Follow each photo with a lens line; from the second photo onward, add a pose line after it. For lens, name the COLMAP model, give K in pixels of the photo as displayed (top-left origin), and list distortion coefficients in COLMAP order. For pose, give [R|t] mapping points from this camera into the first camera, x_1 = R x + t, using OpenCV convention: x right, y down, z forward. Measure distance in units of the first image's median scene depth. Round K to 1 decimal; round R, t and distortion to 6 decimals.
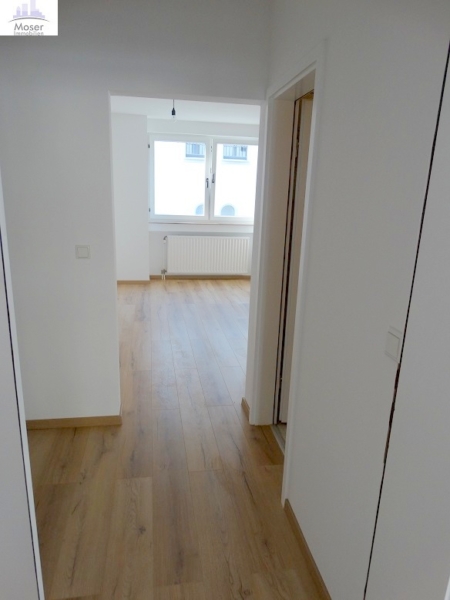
lens RADIAL K [[426.3, 0, 225.0], [0, 426.3, 300.0], [0, 0, 1]] dist [0.025078, -0.000137]
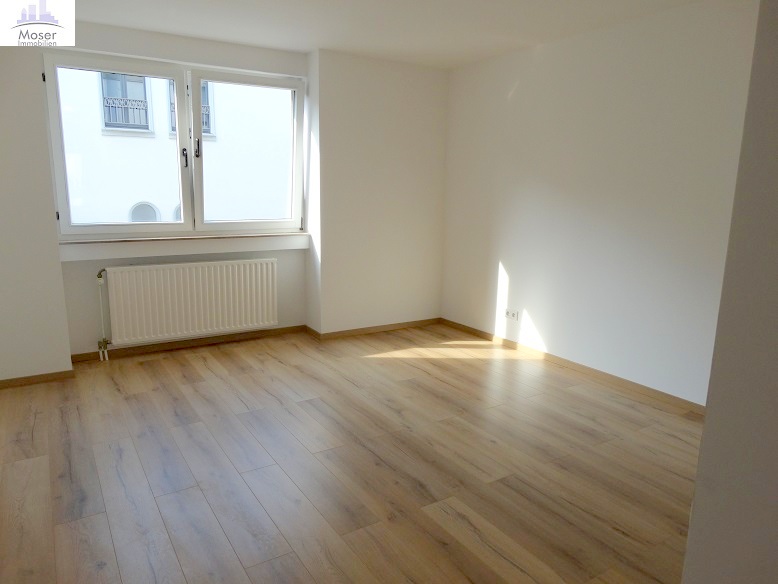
lens RADIAL K [[552.7, 0, 373.2], [0, 552.7, 288.6], [0, 0, 1]] dist [0.025078, -0.000137]
pose [[0.931421, -0.092783, 0.351918, -0.079535], [0.114710, 0.992514, -0.041926, -0.069219], [-0.345393, 0.079420, 0.935091, 0.328197]]
